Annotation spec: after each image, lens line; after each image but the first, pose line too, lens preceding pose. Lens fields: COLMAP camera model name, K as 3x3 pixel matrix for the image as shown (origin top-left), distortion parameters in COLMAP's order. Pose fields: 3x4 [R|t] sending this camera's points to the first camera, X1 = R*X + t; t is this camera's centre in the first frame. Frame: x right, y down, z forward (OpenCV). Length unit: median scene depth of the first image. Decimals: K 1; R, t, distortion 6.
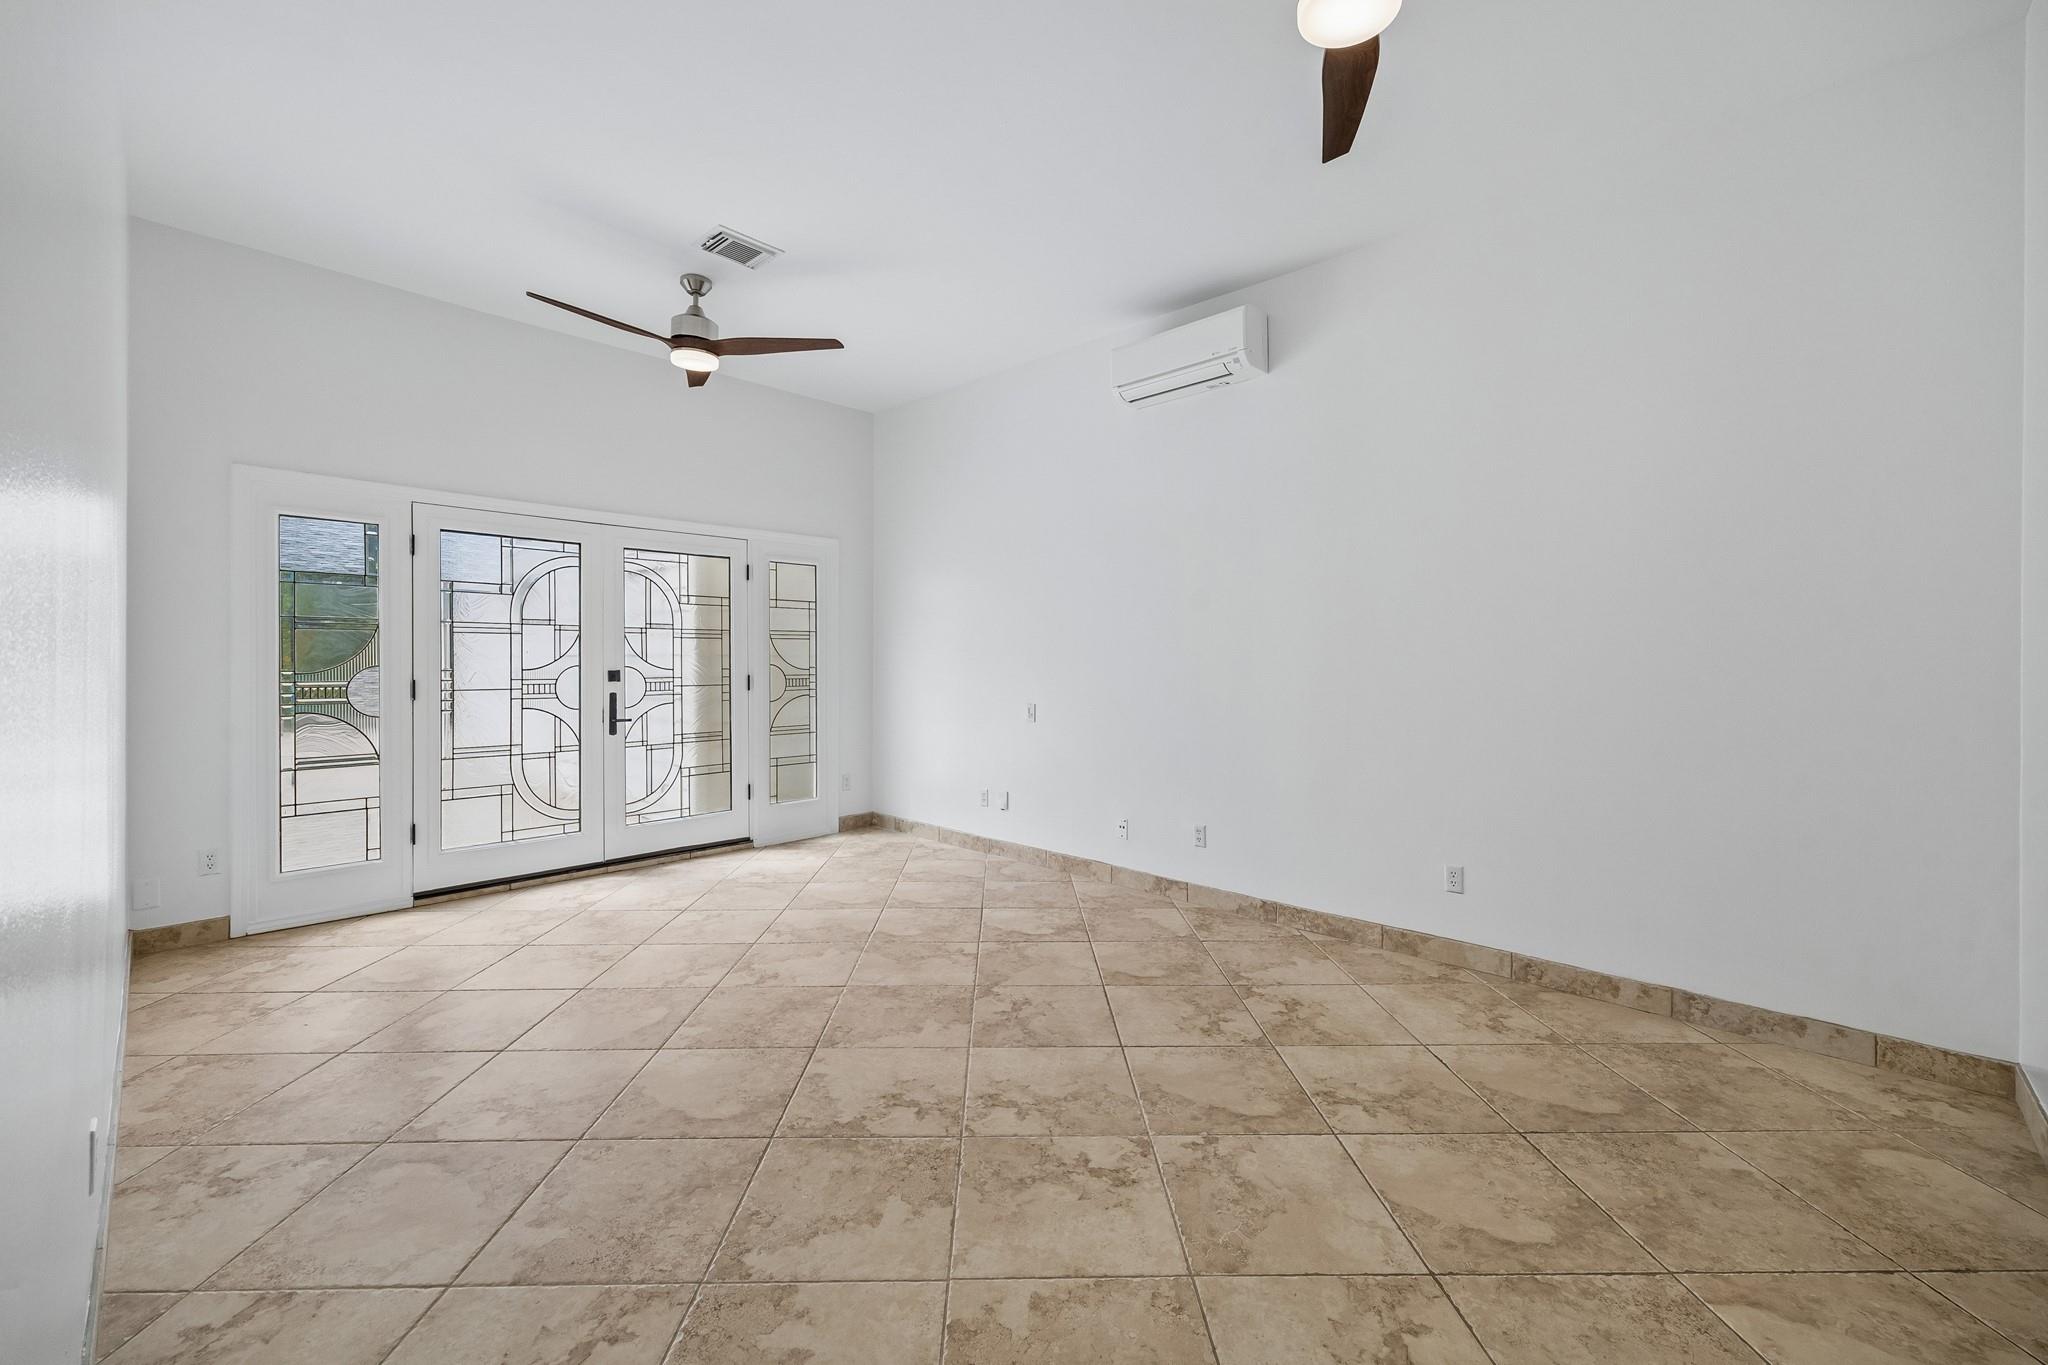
lens RADIAL K [[795.0, 0, 1021.7], [0, 795.0, 669.8], [0, 0, 1]] dist [-0.000446, 0.000068]
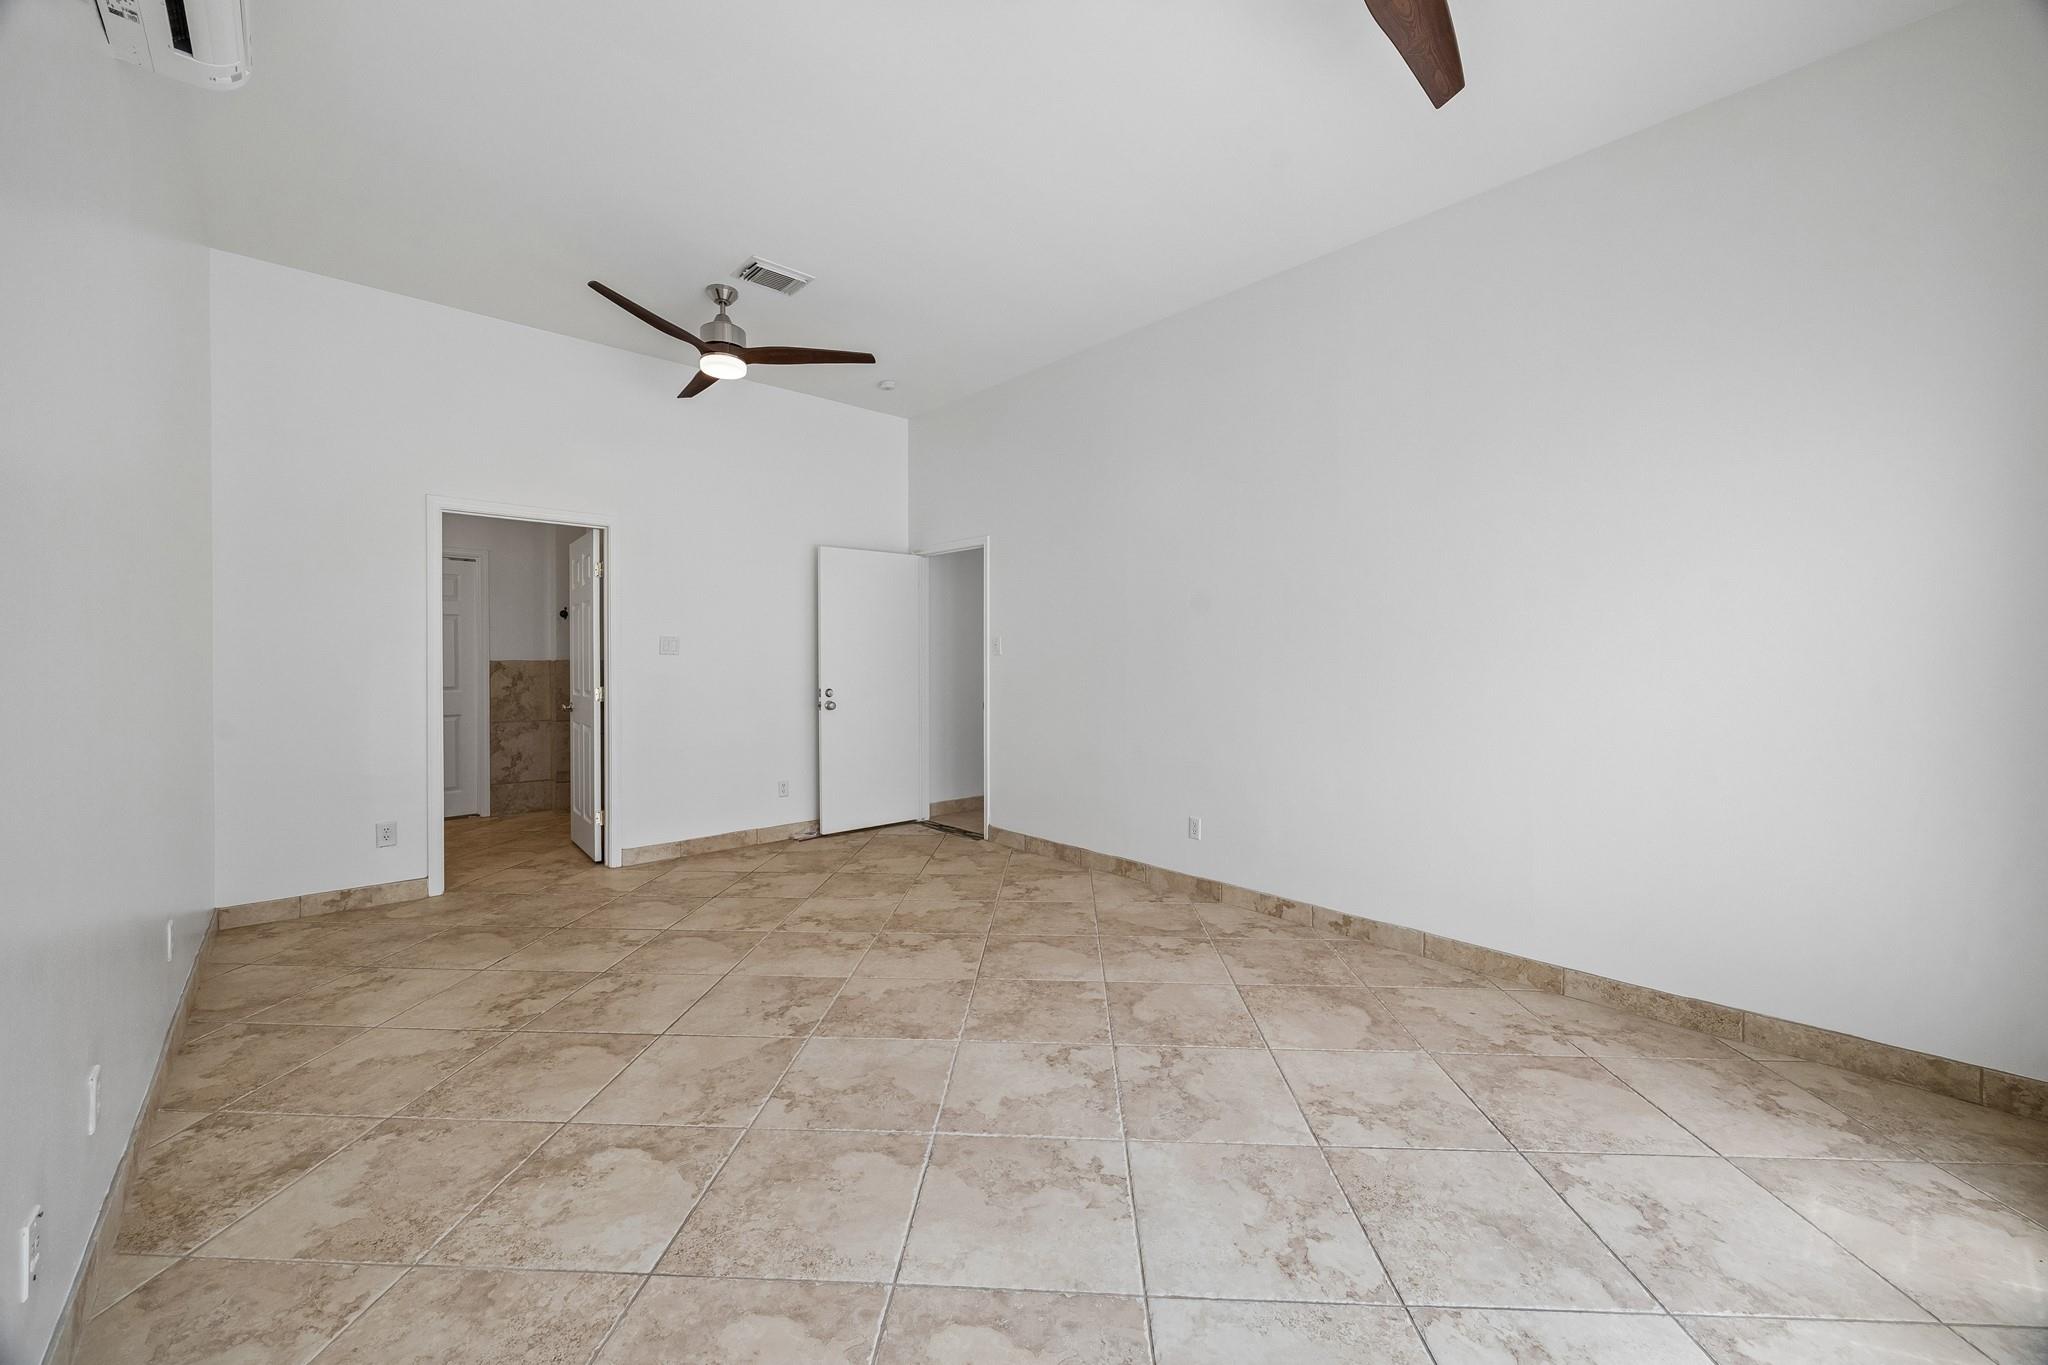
lens RADIAL K [[795.0, 0, 1026.1], [0, 795.0, 672.3], [0, 0, 1]] dist [-0.000446, 0.000068]
pose [[-0.997279, -0.006995, 0.073382, -0.388854], [-0.005111, 0.999653, 0.025828, -0.019074], [-0.073538, 0.025382, -0.996969, 2.023858]]
